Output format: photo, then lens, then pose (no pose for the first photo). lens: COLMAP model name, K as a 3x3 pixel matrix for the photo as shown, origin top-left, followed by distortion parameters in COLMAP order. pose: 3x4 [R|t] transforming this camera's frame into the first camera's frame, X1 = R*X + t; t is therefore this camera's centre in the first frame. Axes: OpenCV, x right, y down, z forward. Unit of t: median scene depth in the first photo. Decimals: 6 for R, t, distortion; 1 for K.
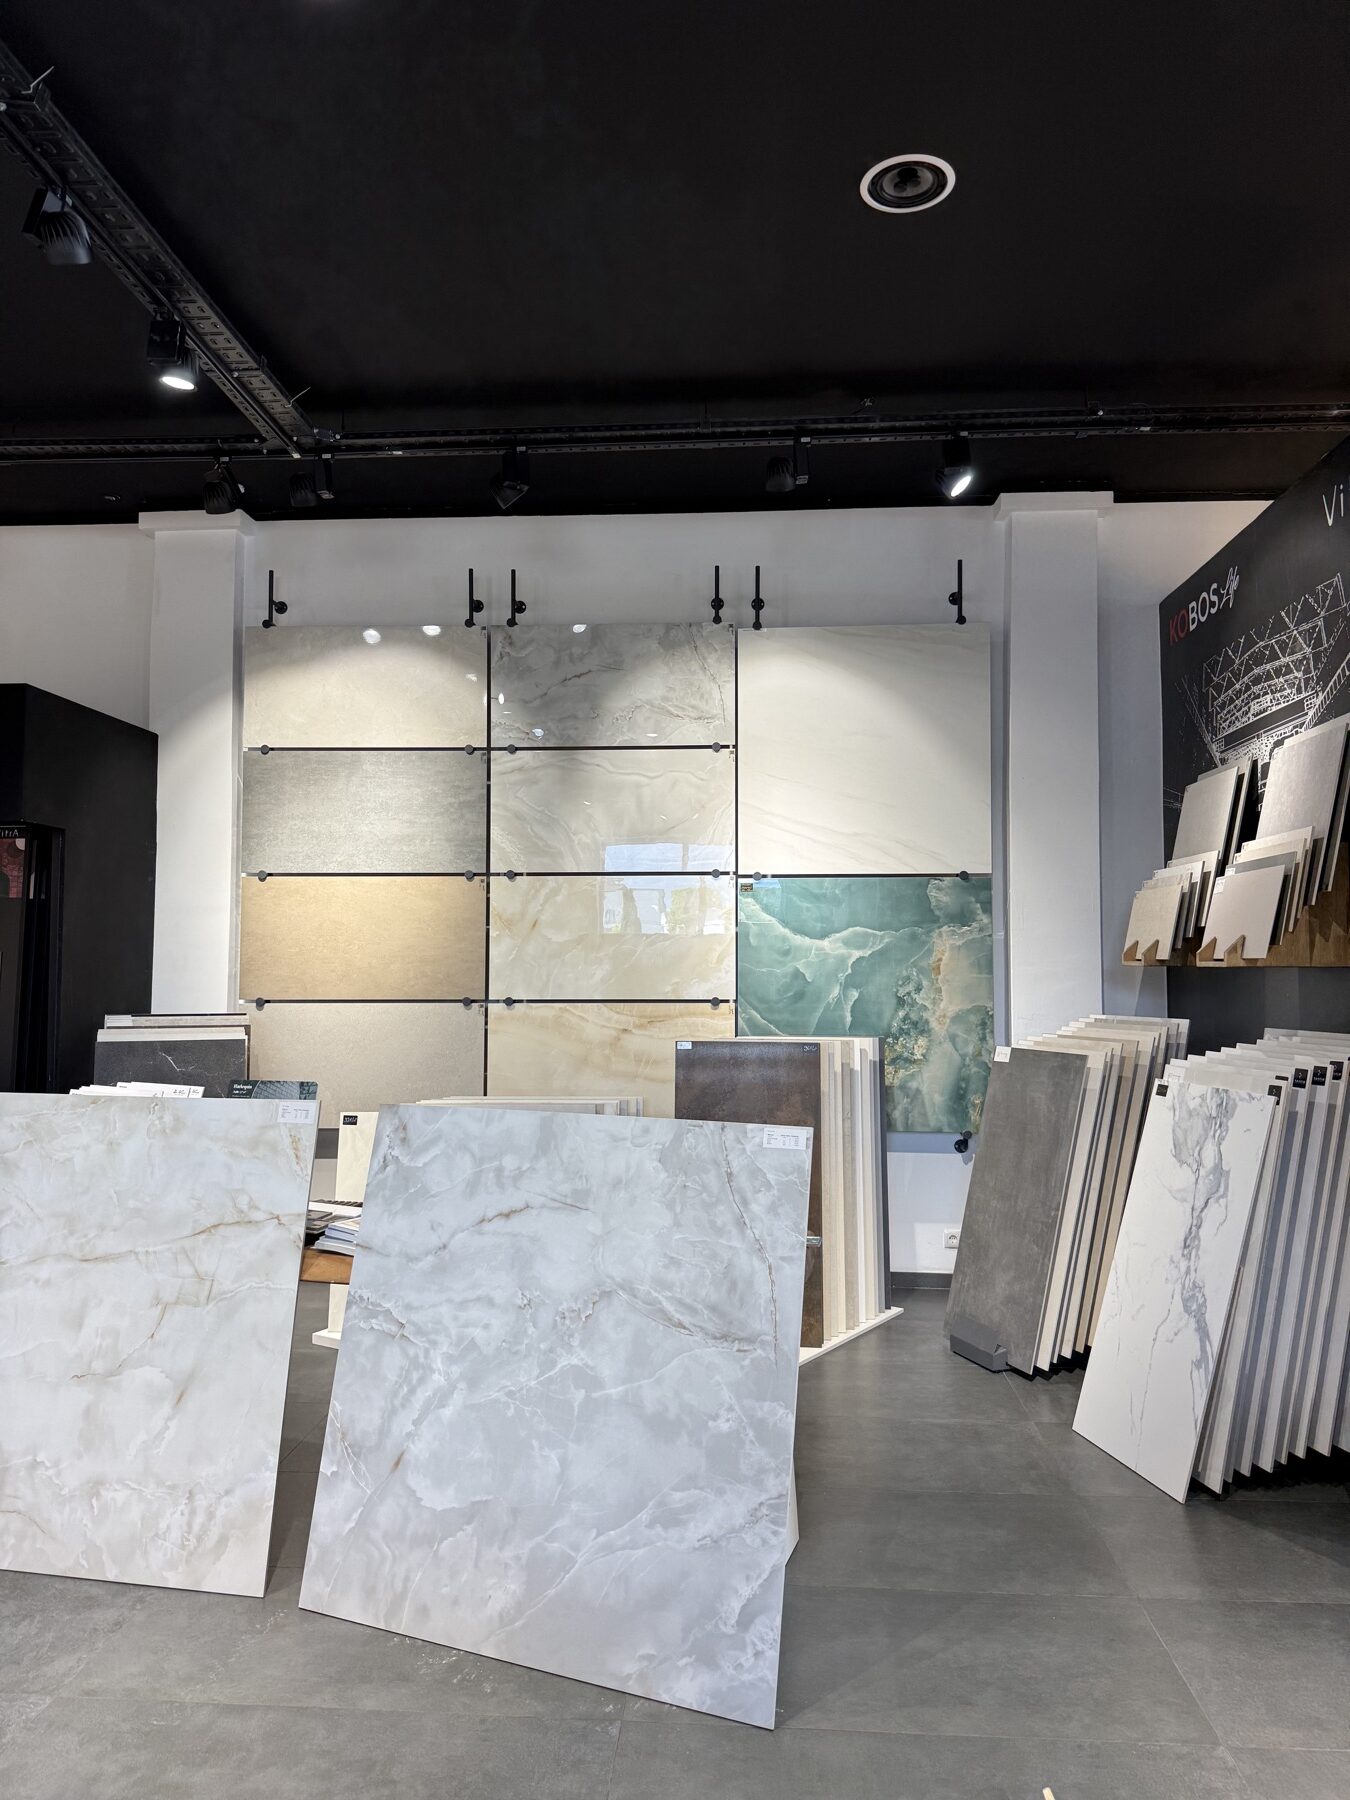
lens RADIAL K [[1274.0, 0, 675.0], [0, 1274.0, 900.0], [0, 0, 1]] dist [0.026966, -0.031831]
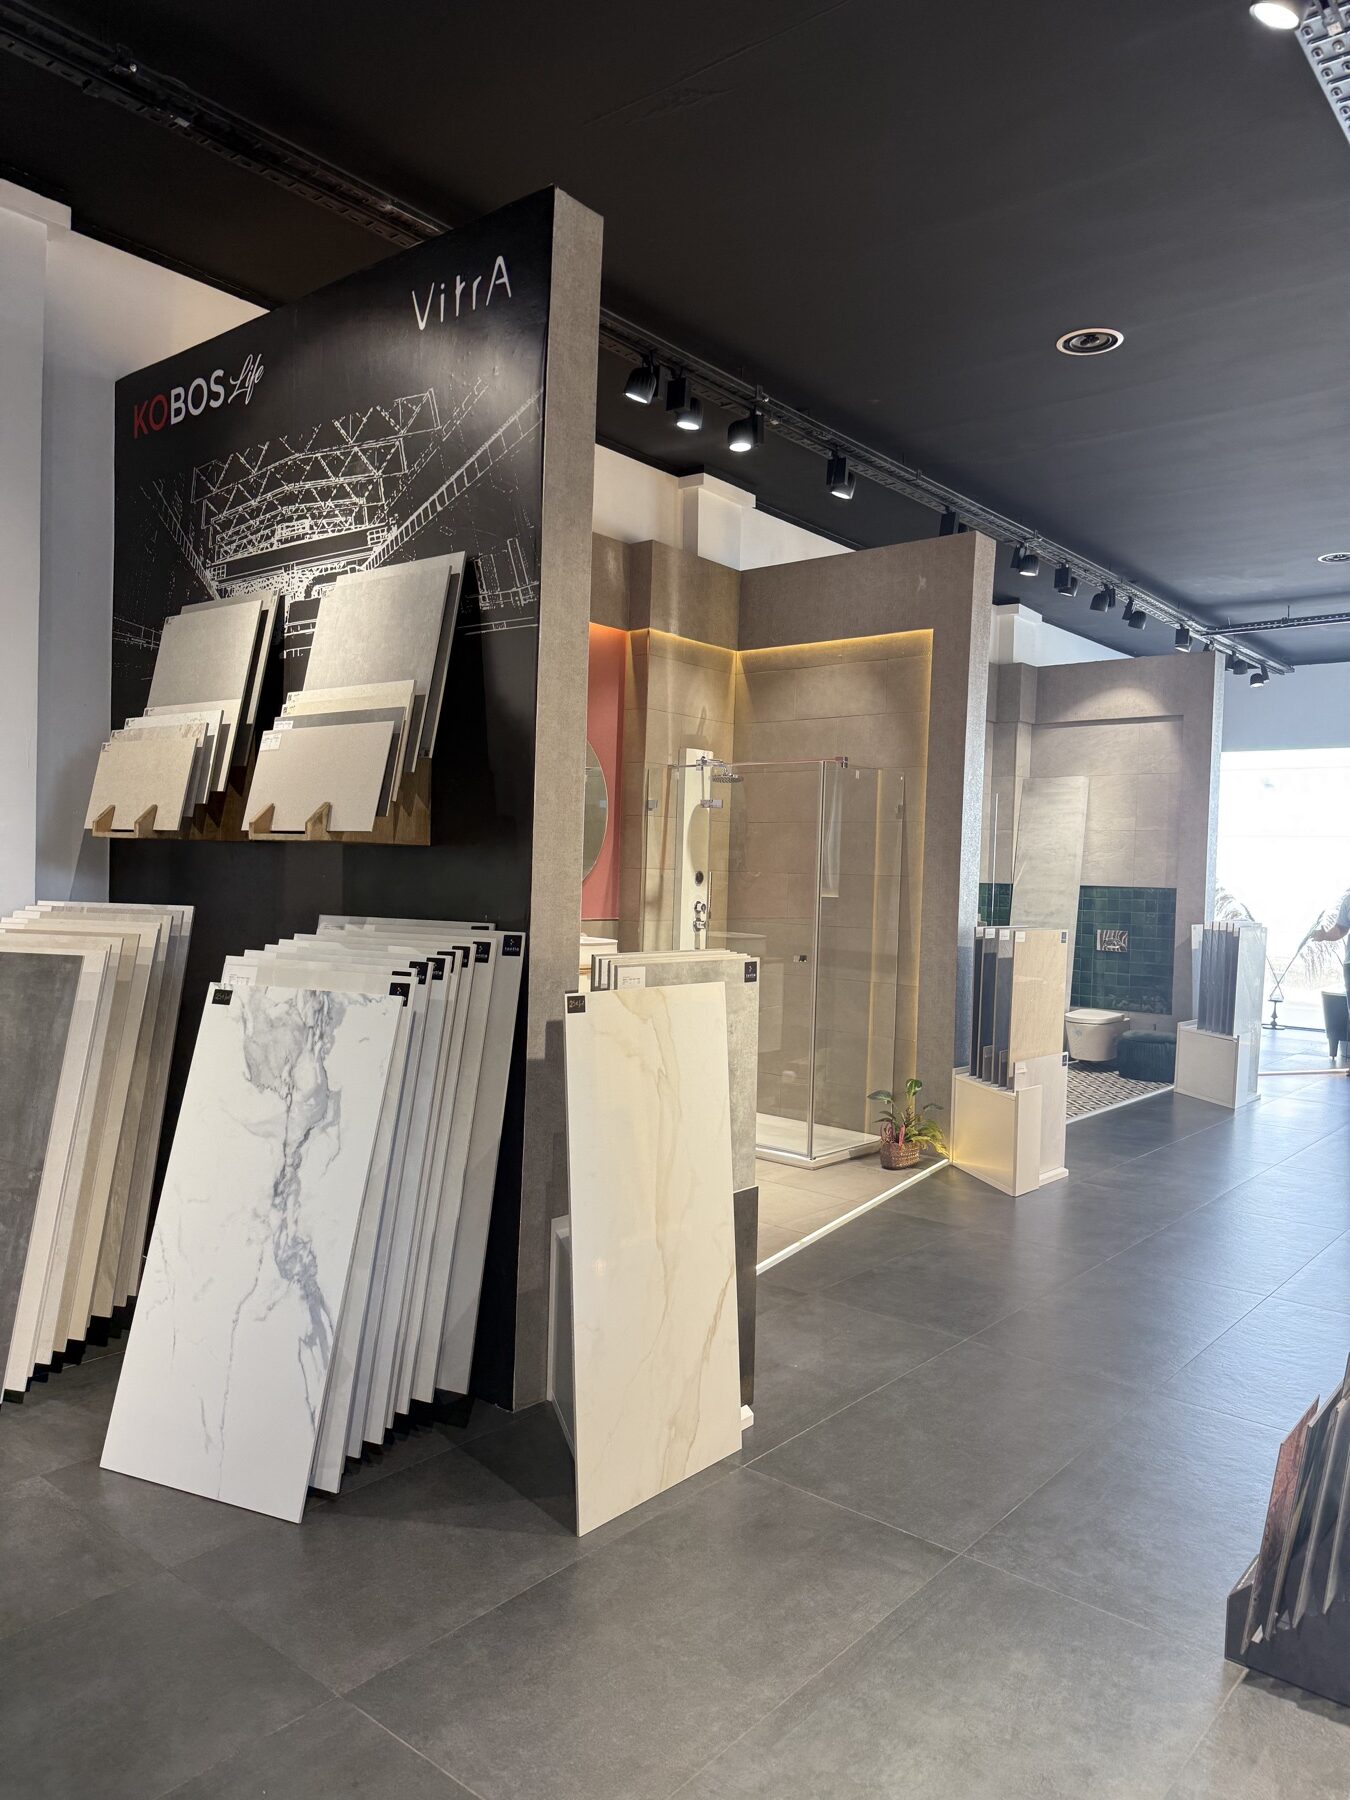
lens RADIAL K [[1274.0, 0, 675.0], [0, 1274.0, 900.0], [0, 0, 1]] dist [0.026966, -0.031831]
pose [[0.584995, -0.001648, 0.811035, -0.071992], [-0.067500, 0.996430, 0.050713, 0.028146], [-0.808223, -0.084412, 0.582795, 0.285142]]
